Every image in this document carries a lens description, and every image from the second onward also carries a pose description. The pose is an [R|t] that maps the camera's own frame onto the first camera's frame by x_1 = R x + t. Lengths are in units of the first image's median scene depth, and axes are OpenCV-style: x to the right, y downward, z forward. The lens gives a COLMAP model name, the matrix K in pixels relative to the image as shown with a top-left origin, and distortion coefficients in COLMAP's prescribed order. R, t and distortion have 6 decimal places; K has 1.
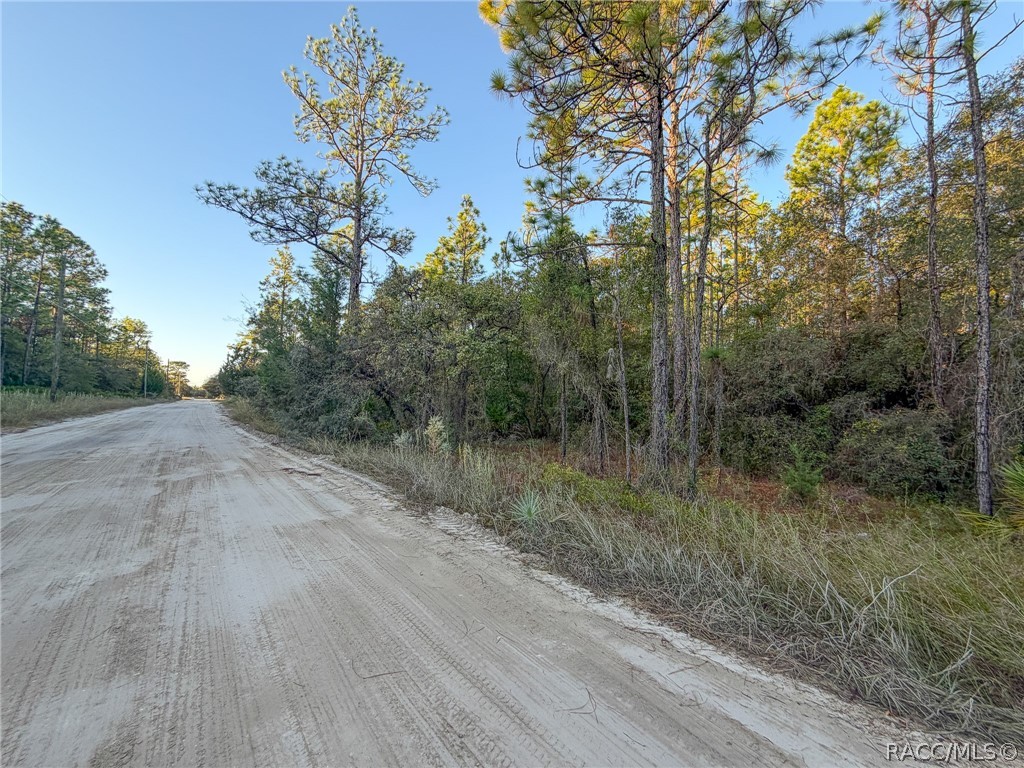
lens RADIAL K [[406.0, 0, 507.6], [0, 406.0, 384.8], [0, 0, 1]] dist [-0.001088, -0.000178]
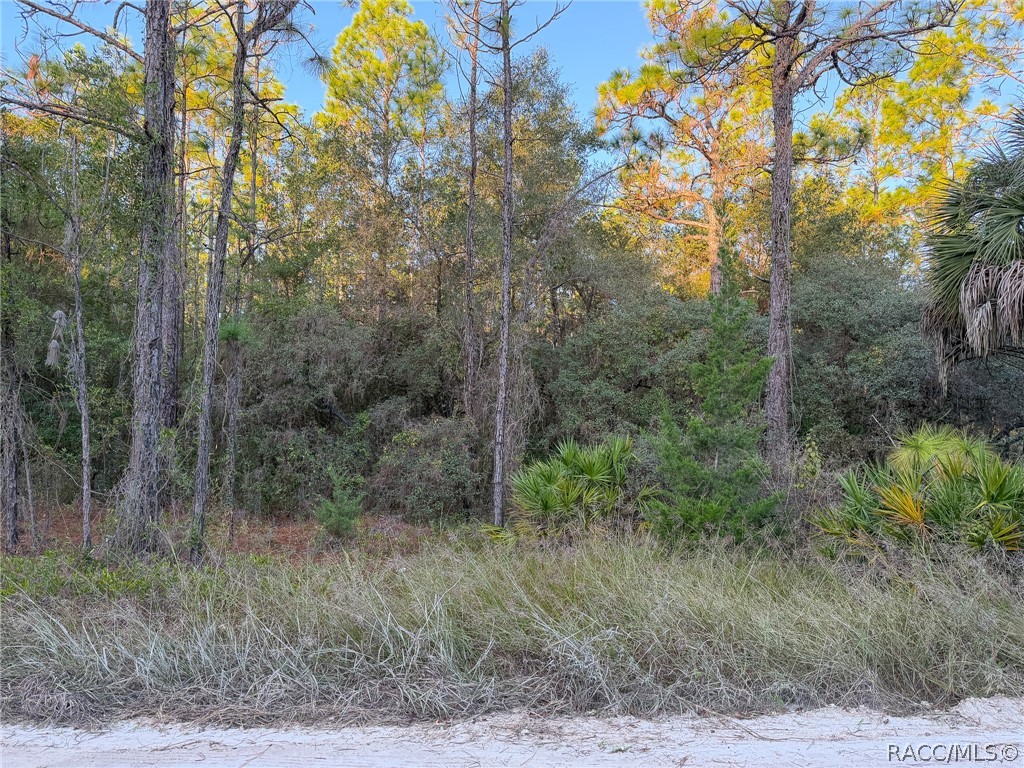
lens RADIAL K [[706.2, 0, 515.5], [0, 706.2, 389.3], [0, 0, 1]] dist [0.115335, -0.176363]
pose [[0.628748, 0.023434, 0.777256, -0.082985], [-0.039443, 0.999220, 0.001781, -0.008250], [-0.776608, -0.031777, 0.629182, -0.060317]]
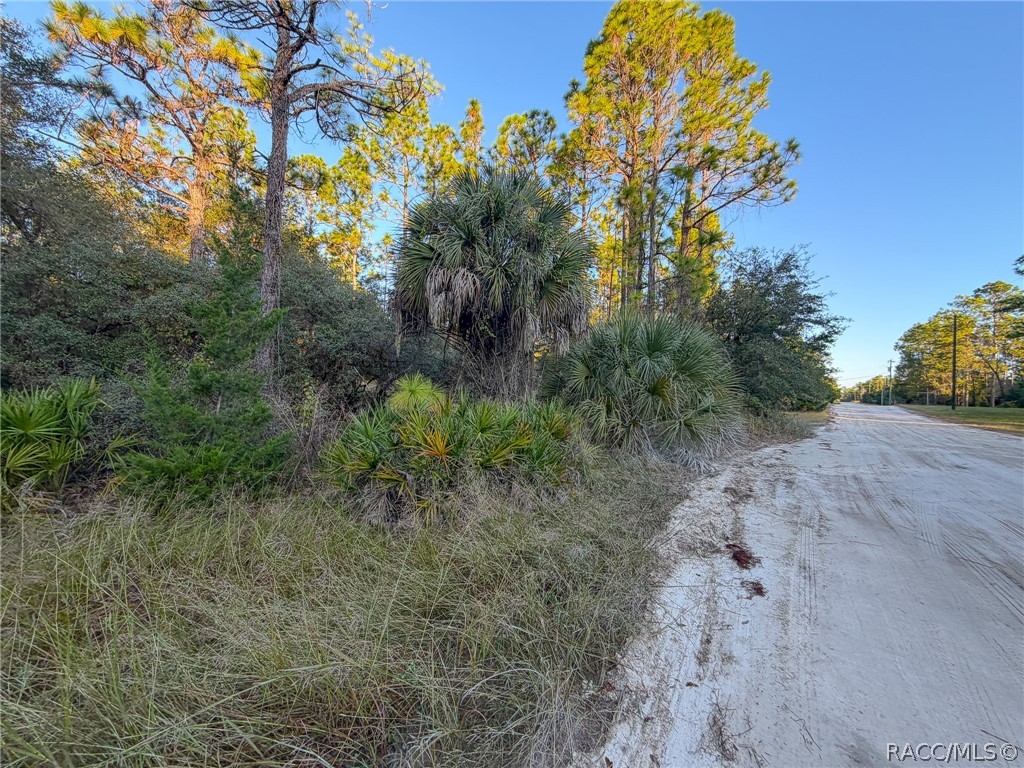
lens RADIAL K [[406.0, 0, 507.6], [0, 406.0, 384.8], [0, 0, 1]] dist [-0.001088, -0.000178]
pose [[-0.282811, -0.024480, 0.958863, 0.239613], [-0.090777, 0.995870, -0.001350, 0.020293], [-0.954870, -0.087424, -0.283866, 0.137778]]
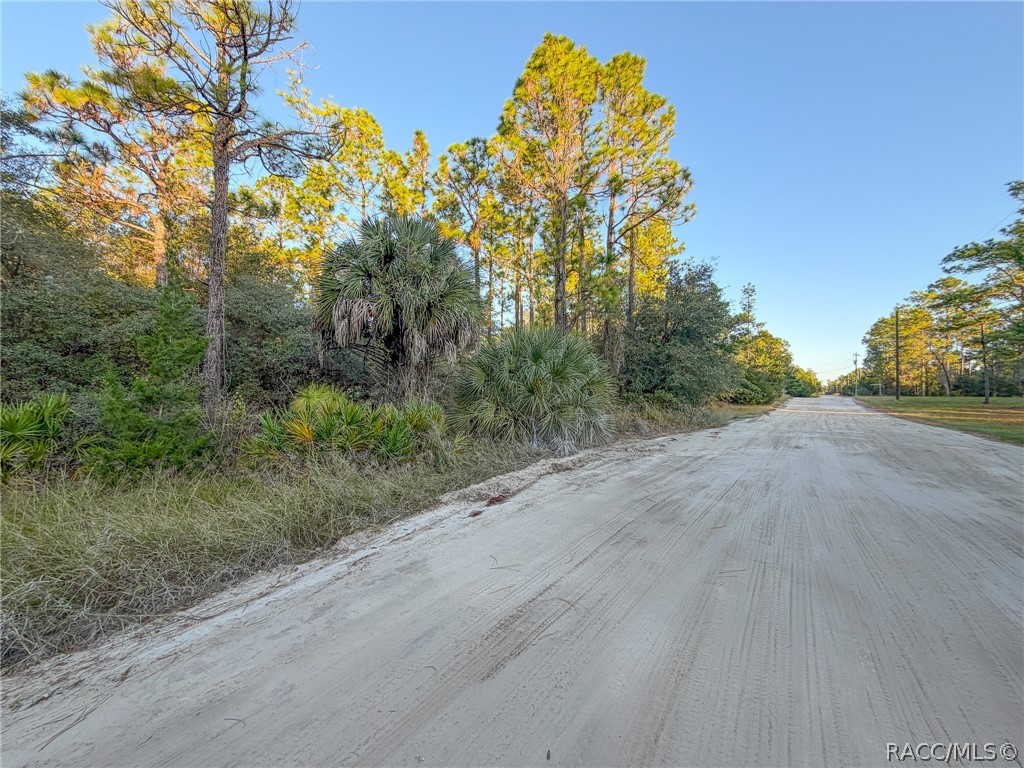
lens RADIAL K [[406.0, 0, 507.6], [0, 406.0, 384.8], [0, 0, 1]] dist [-0.001088, -0.000178]
pose [[-0.300867, -0.014542, 0.953555, -0.030474], [-0.065978, 0.997805, -0.005601, -0.003836], [-0.951381, -0.064599, -0.301166, -0.032482]]
